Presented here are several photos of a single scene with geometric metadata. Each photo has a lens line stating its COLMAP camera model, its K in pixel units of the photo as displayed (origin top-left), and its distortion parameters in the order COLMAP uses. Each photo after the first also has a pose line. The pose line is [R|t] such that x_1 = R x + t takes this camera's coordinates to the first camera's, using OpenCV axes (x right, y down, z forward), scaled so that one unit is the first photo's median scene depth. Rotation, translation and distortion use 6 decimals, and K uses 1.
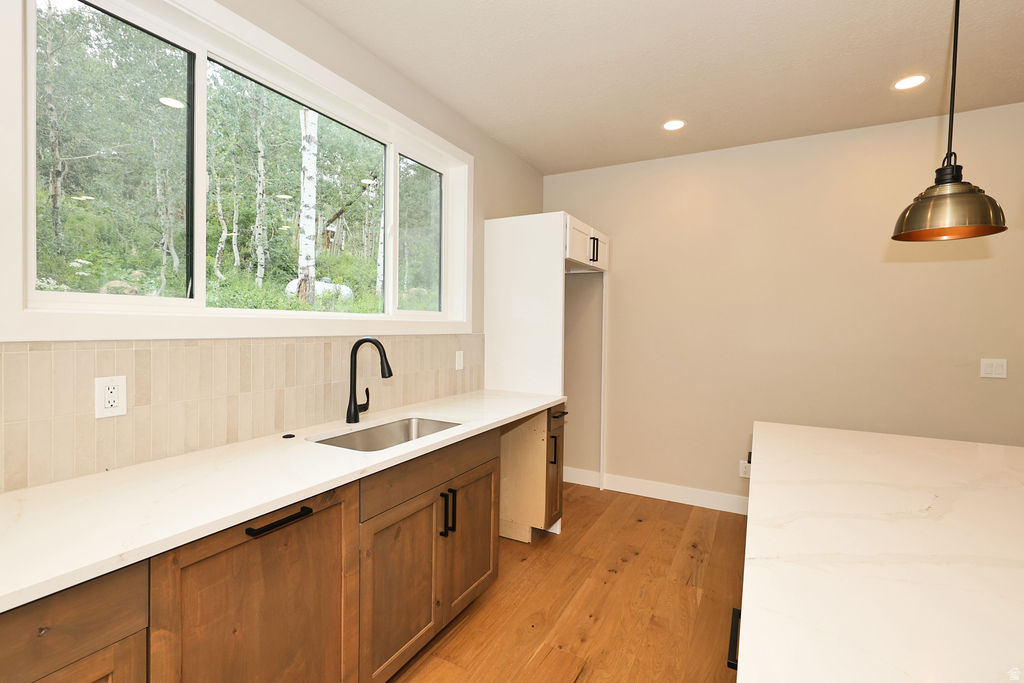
lens RADIAL K [[469.0, 0, 517.8], [0, 469.0, 335.3], [0, 0, 1]] dist [0.002772, 0.001012]
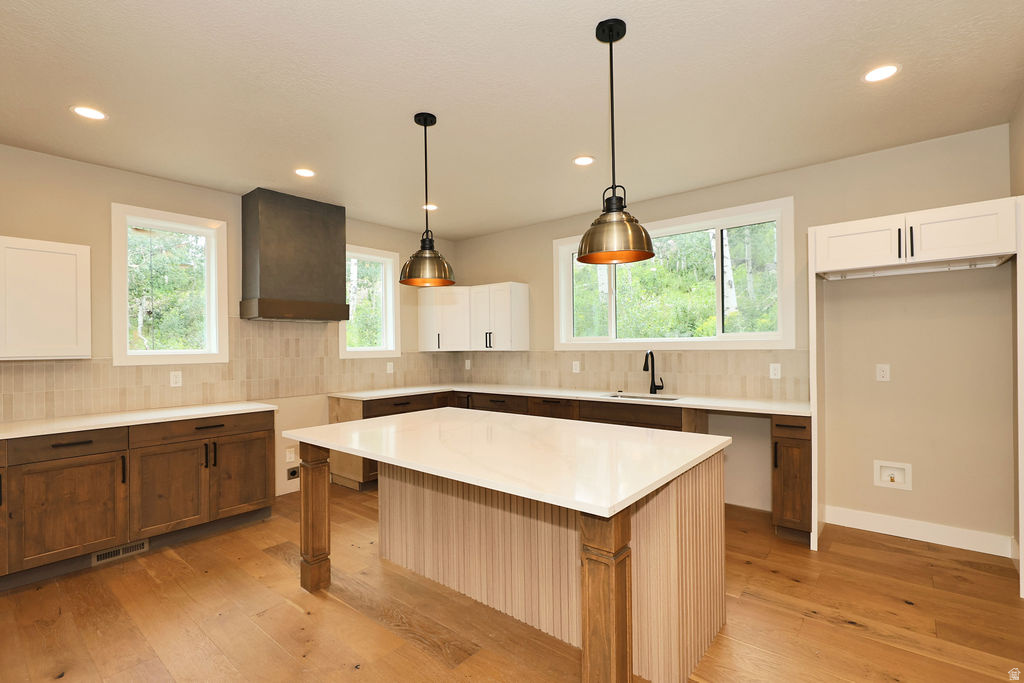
lens RADIAL K [[469.0, 0, 515.3], [0, 469.0, 345.1], [0, 0, 1]] dist [0.002772, 0.001012]
pose [[-0.197926, -0.003731, -0.980210, 1.664334], [-0.005294, 0.999982, -0.002737, -0.011375], [0.980203, 0.004647, -0.197942, 0.797985]]
